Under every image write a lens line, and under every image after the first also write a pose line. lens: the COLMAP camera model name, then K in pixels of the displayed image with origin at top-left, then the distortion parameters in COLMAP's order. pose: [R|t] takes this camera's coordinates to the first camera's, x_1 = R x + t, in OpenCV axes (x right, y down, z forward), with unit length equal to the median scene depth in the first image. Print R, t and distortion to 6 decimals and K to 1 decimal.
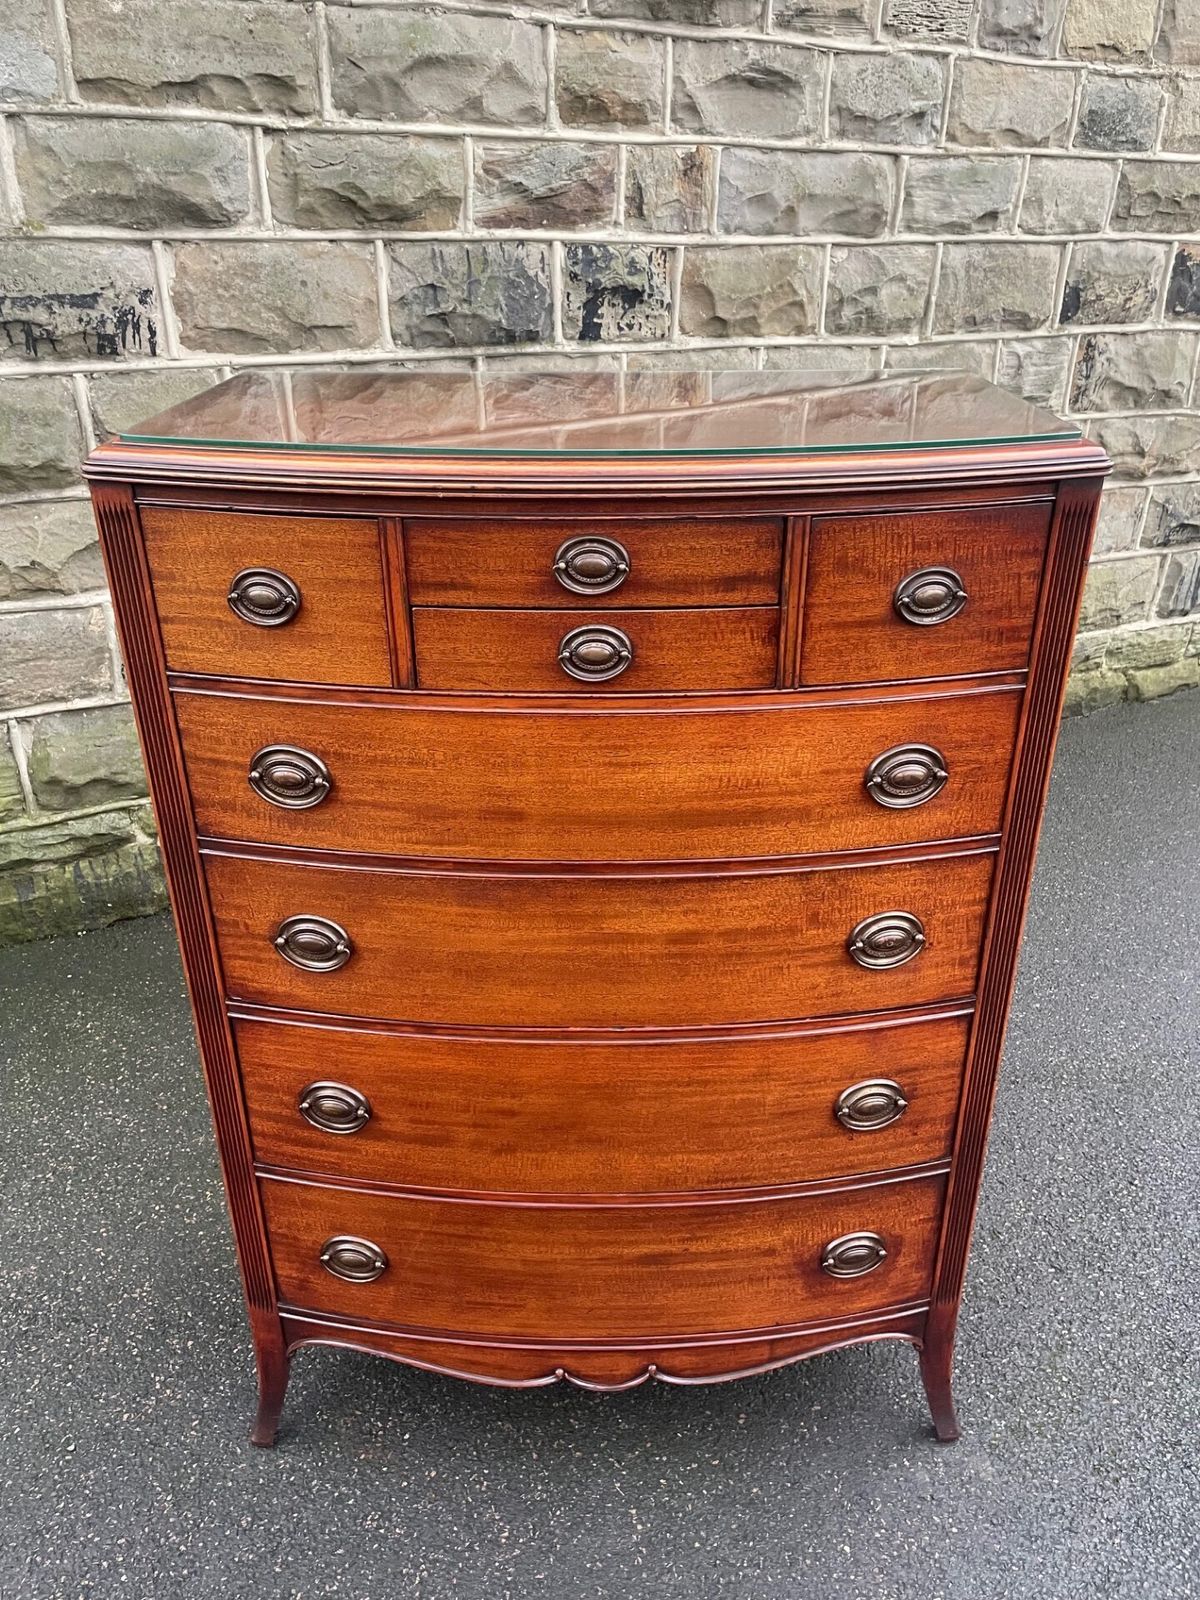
lens RADIAL K [[1222.8, 0, 600.2], [0, 1222.8, 809.3], [0, 0, 1]] dist [0.085001, -0.121430]
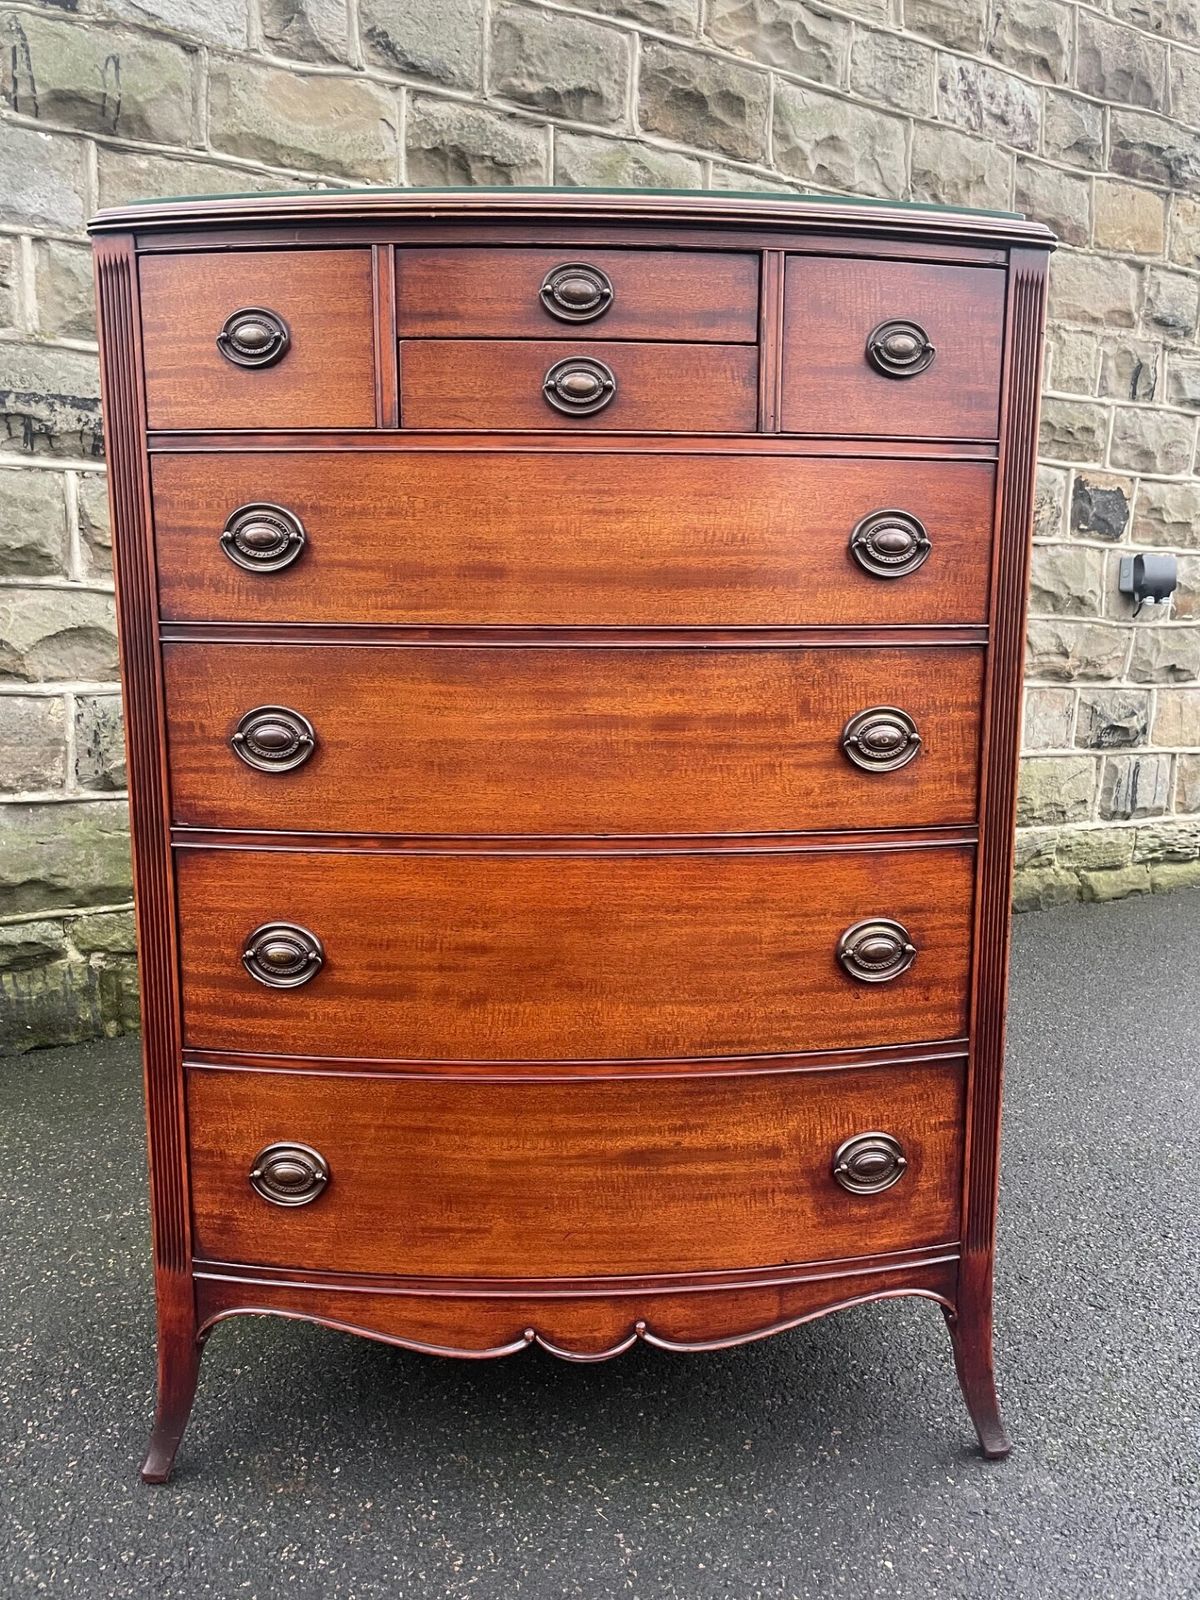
lens RADIAL K [[1223.9, 0, 602.8], [0, 1223.9, 797.4], [0, 0, 1]] dist [0.086965, -0.123385]
pose [[0.999056, 0.002137, 0.043400, -0.012511], [0.011357, 0.951227, -0.308284, 0.225936], [-0.041942, 0.308485, 0.950304, 0.058791]]
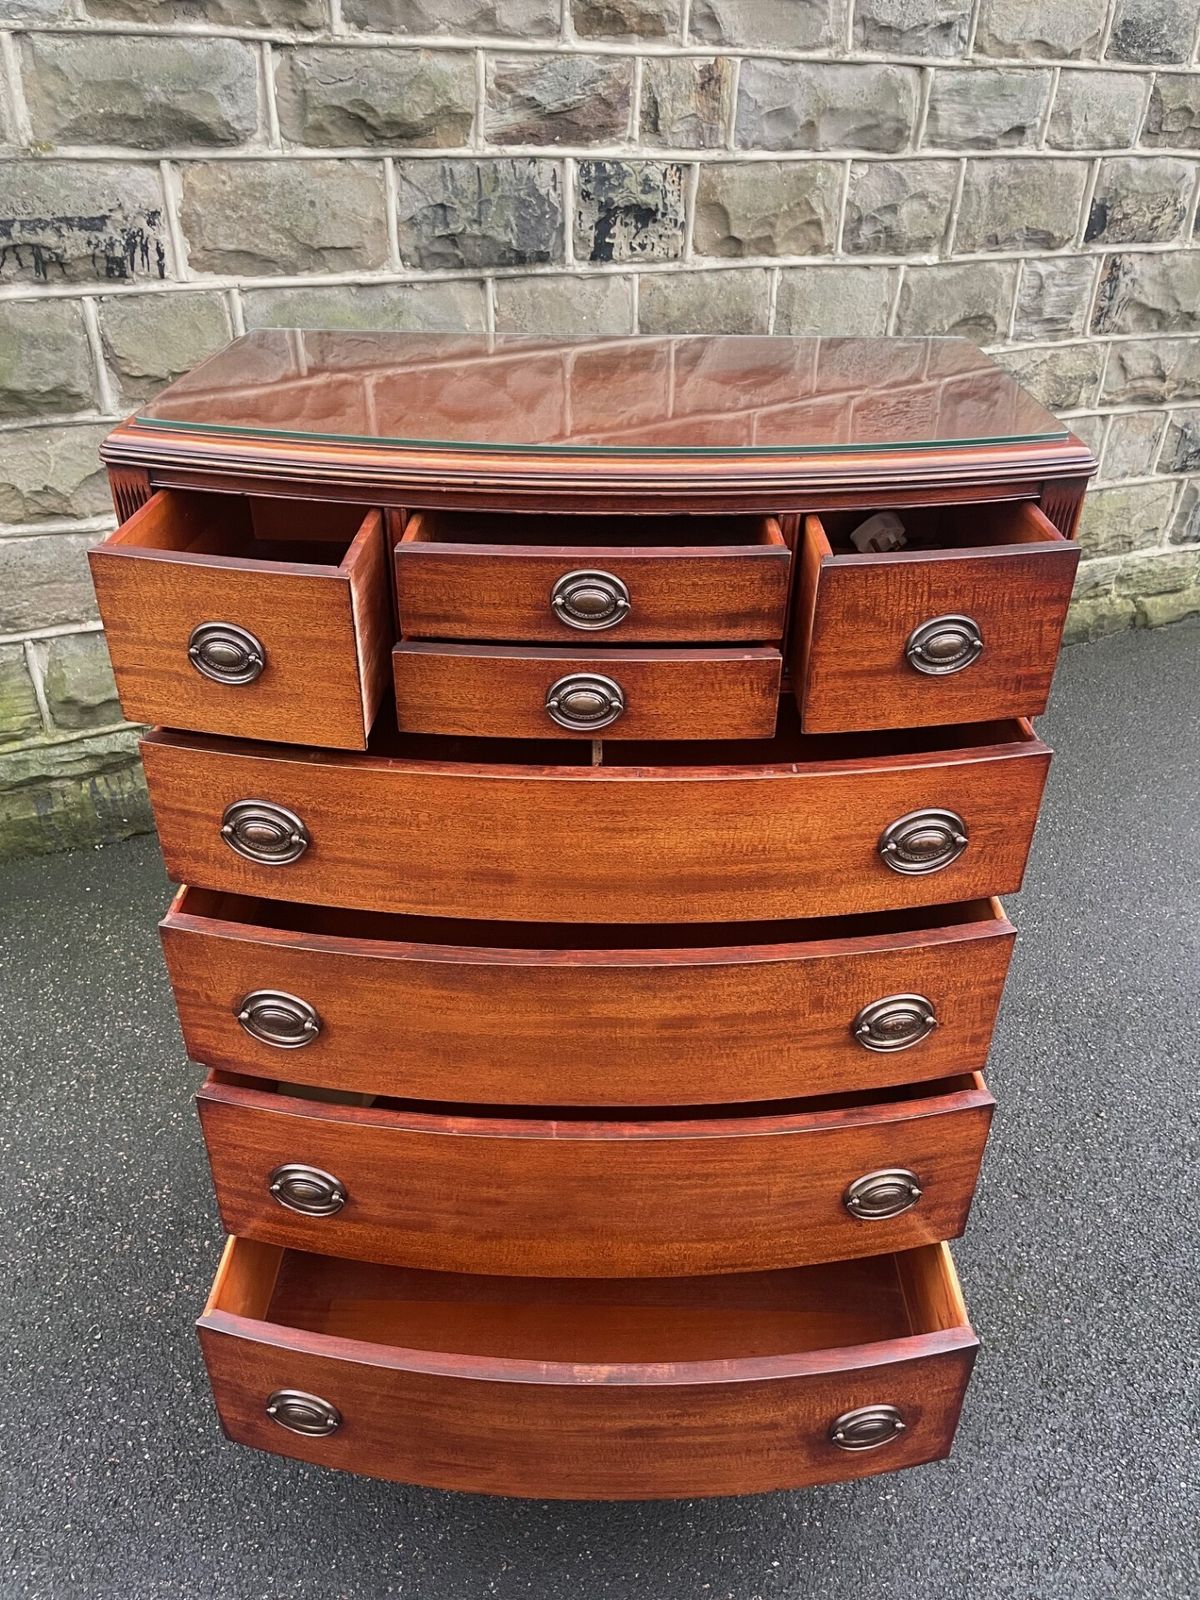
lens RADIAL K [[1223.9, 0, 590.2], [0, 1223.9, 810.3], [0, 0, 1]] dist [0.086965, -0.123385]
pose [[0.999677, 0.021560, -0.013477, 0.006054], [-0.020294, 0.995922, 0.087911, -0.032817], [0.015317, -0.087609, 0.996037, -0.025070]]
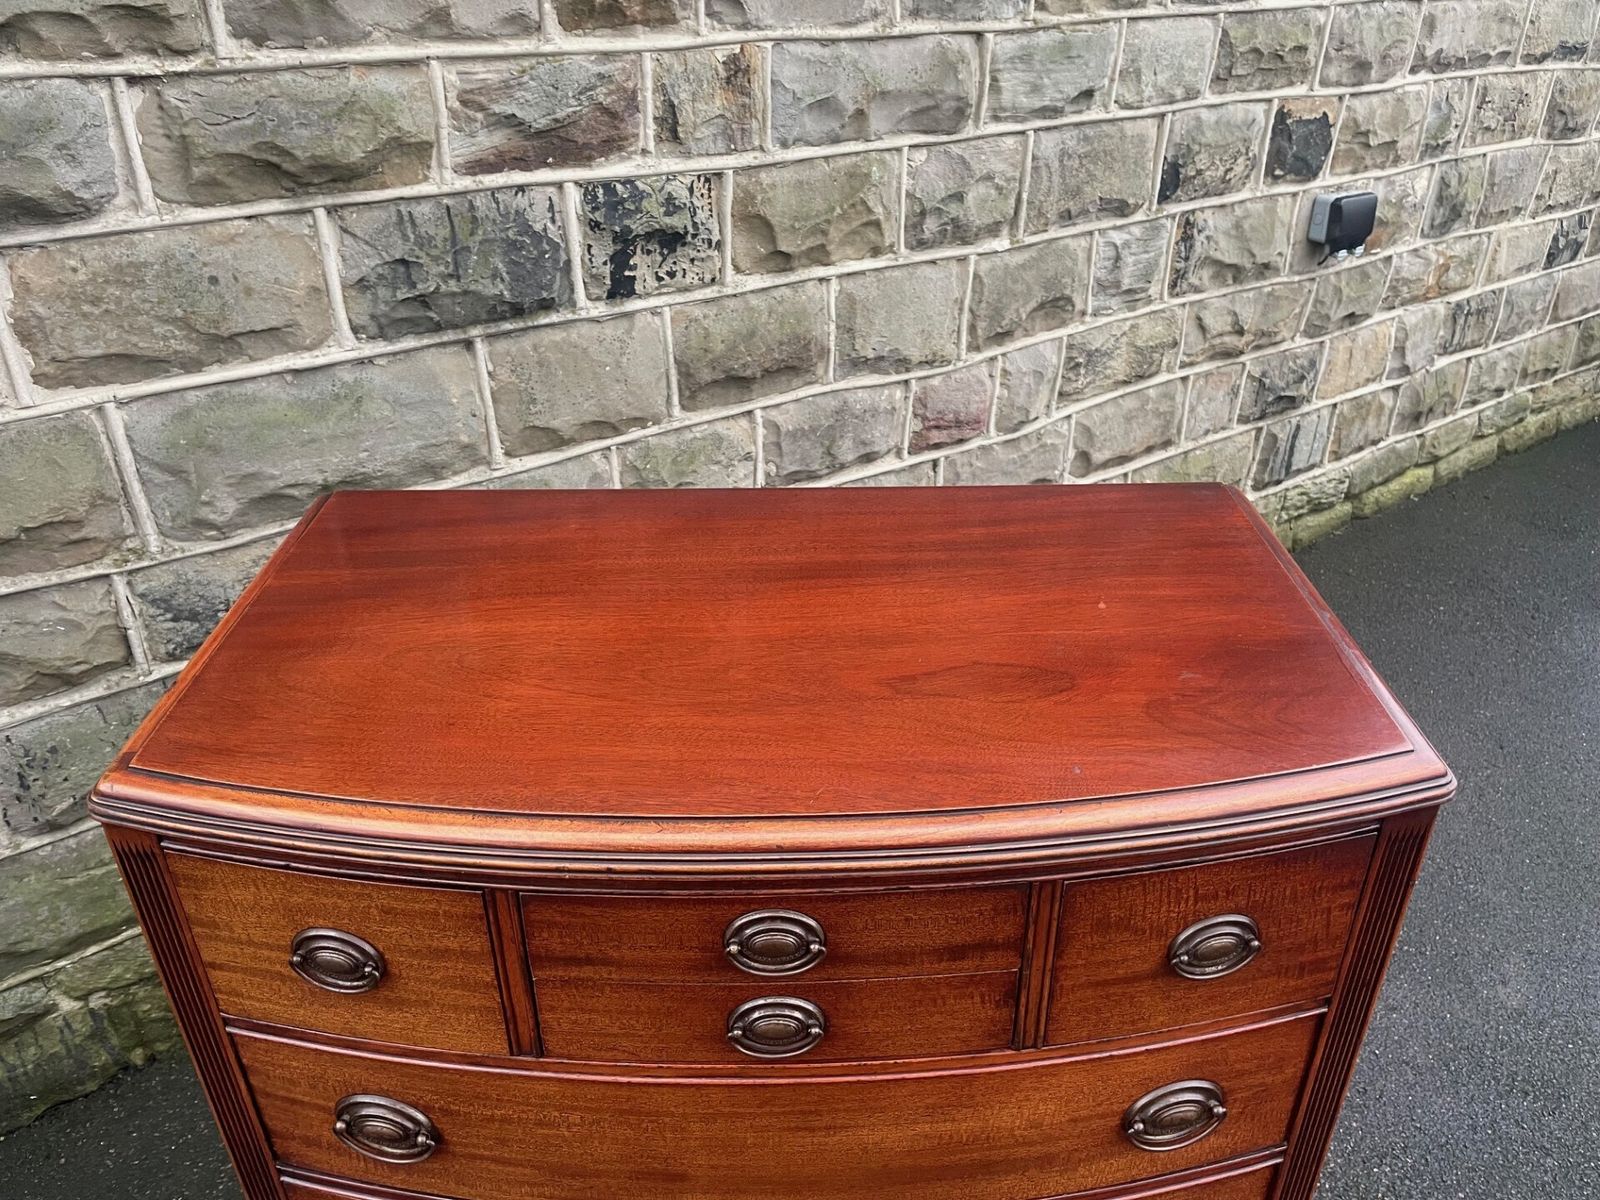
lens RADIAL K [[1222.8, 0, 816.8], [0, 1222.8, 601.4], [0, 0, 1]] dist [0.085001, -0.121430]
pose [[0.984461, -0.086829, 0.152631, -0.024245], [0.078039, 0.994978, 0.062681, -0.251764], [-0.157307, -0.049796, 0.986293, 0.233332]]
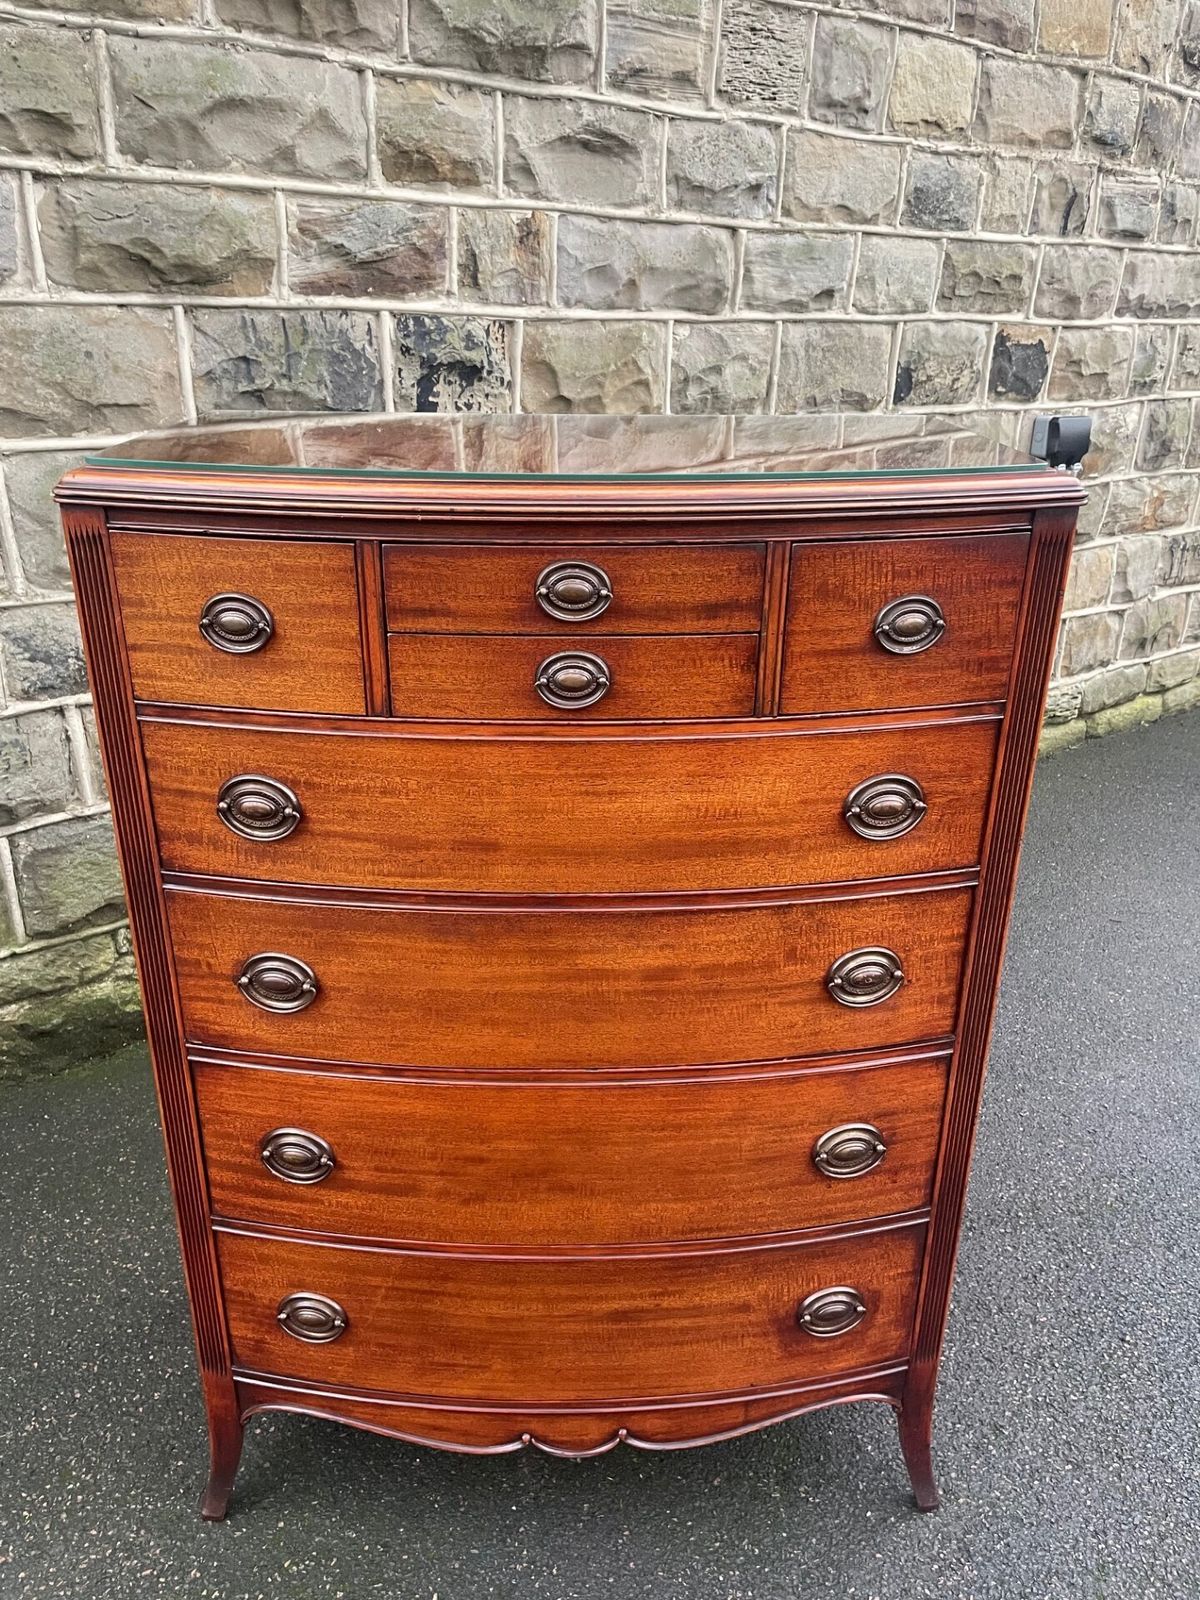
lens RADIAL K [[1223.9, 0, 591.3], [0, 1223.9, 815.4], [0, 0, 1]] dist [0.086965, -0.123385]
pose [[0.983757, -0.060194, 0.169114, -0.063898], [0.070248, 0.996061, -0.054104, -0.044102], [-0.165191, 0.065105, 0.984110, 0.134848]]
